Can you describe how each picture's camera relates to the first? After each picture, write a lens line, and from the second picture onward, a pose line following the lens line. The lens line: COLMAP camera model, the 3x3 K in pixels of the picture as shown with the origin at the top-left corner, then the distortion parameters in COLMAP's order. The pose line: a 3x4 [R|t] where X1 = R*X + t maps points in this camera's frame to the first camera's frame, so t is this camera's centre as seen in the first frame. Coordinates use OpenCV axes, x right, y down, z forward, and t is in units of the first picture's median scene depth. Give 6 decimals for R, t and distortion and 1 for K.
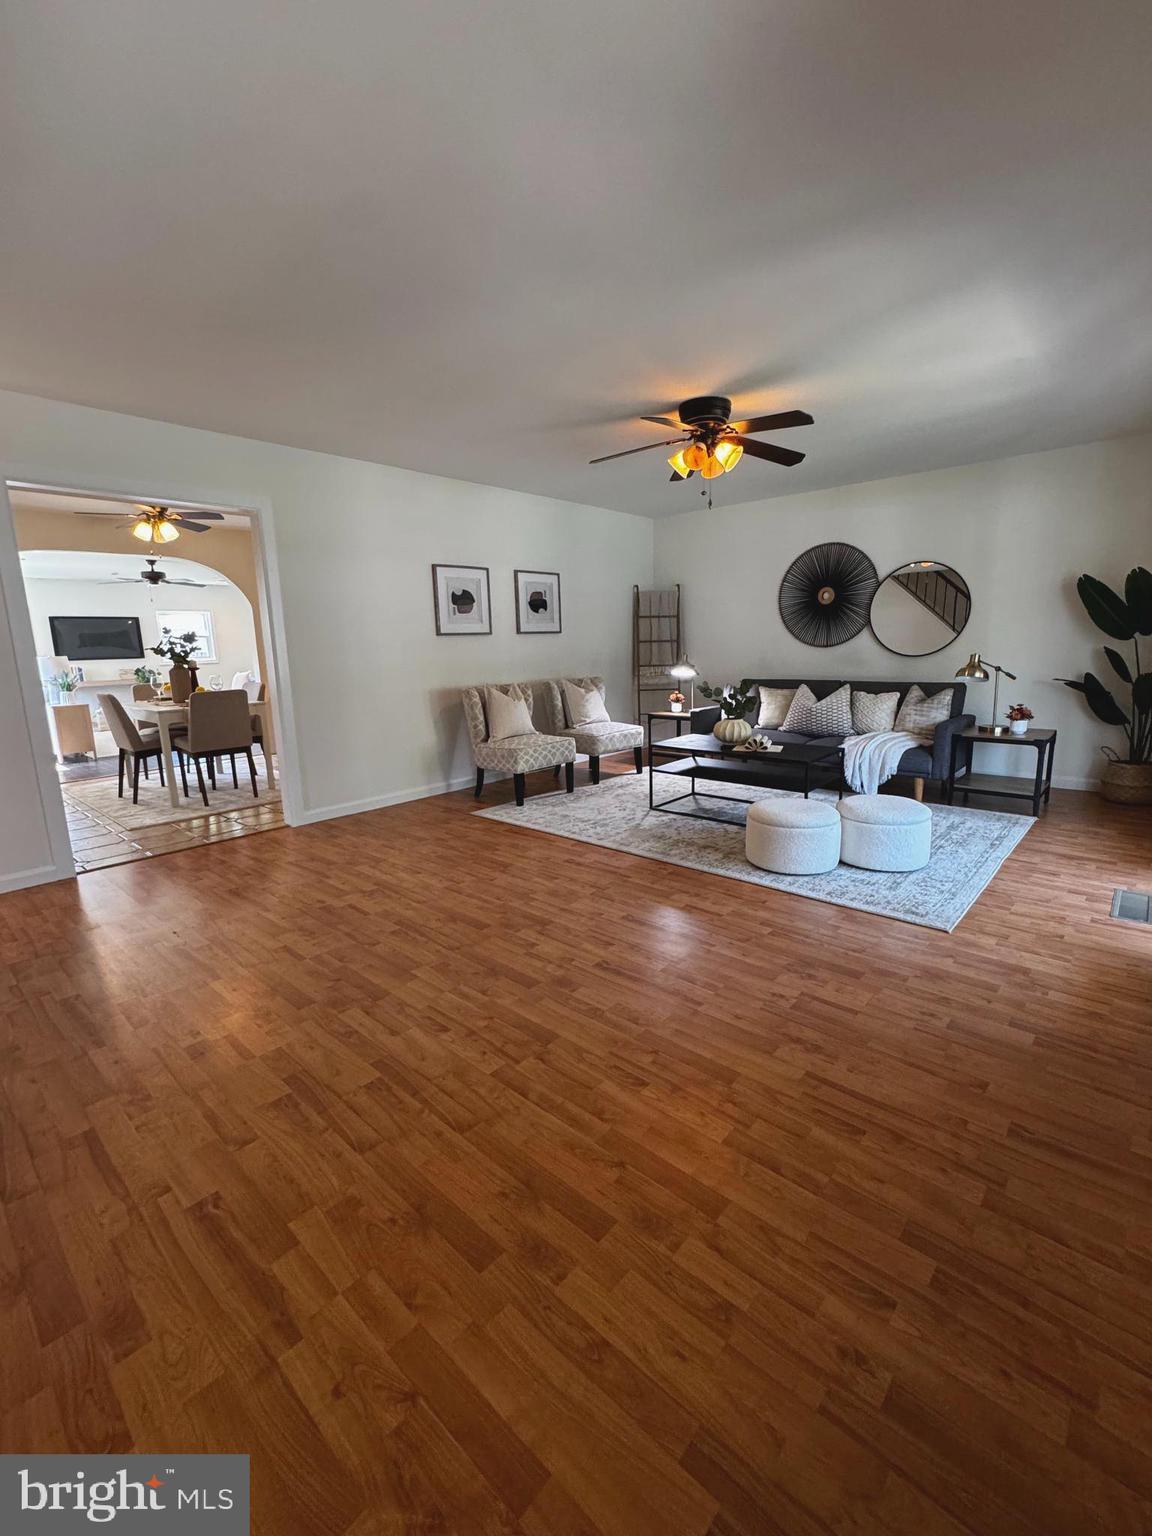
lens RADIAL K [[655.7, 0, 577.0], [0, 655.7, 766.8], [0, 0, 1]] dist [-0.003623, 0.000026]
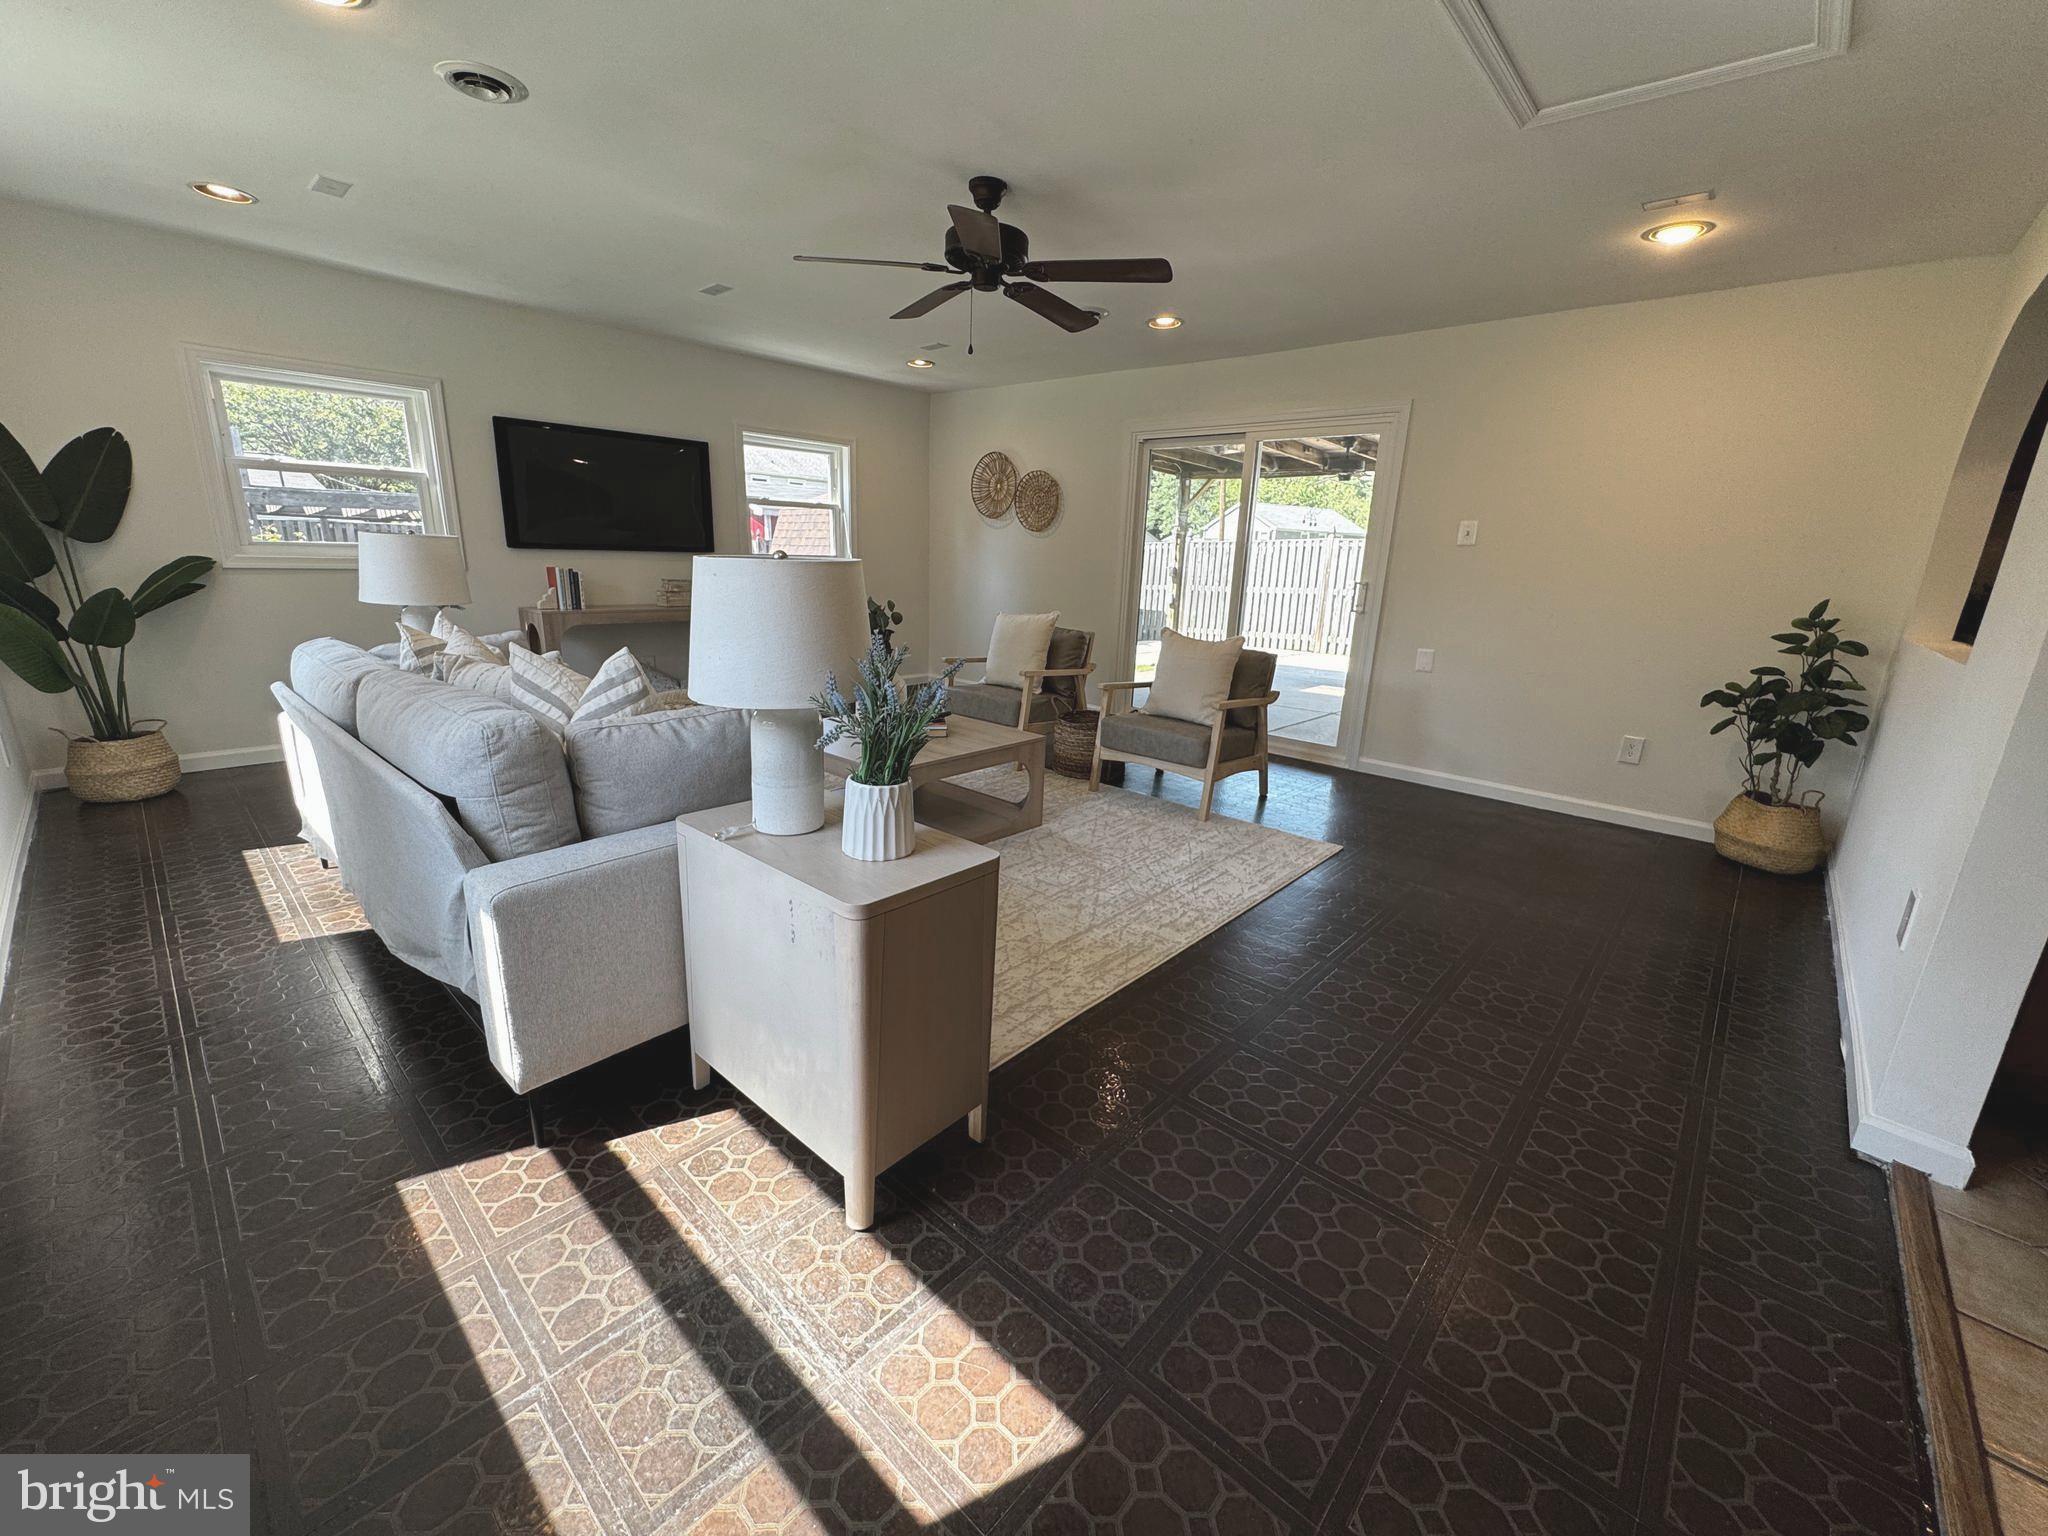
lens RADIAL K [[820.6, 0, 1024.0], [0, 820.6, 768.0], [0, 0, 1]] dist [-0.003363, 0.000206]
pose [[0.998008, 0.062238, 0.010282, -1.272359], [-0.062827, 0.995323, 0.073379, -0.229201], [-0.005667, -0.073879, 0.997251, 1.350488]]
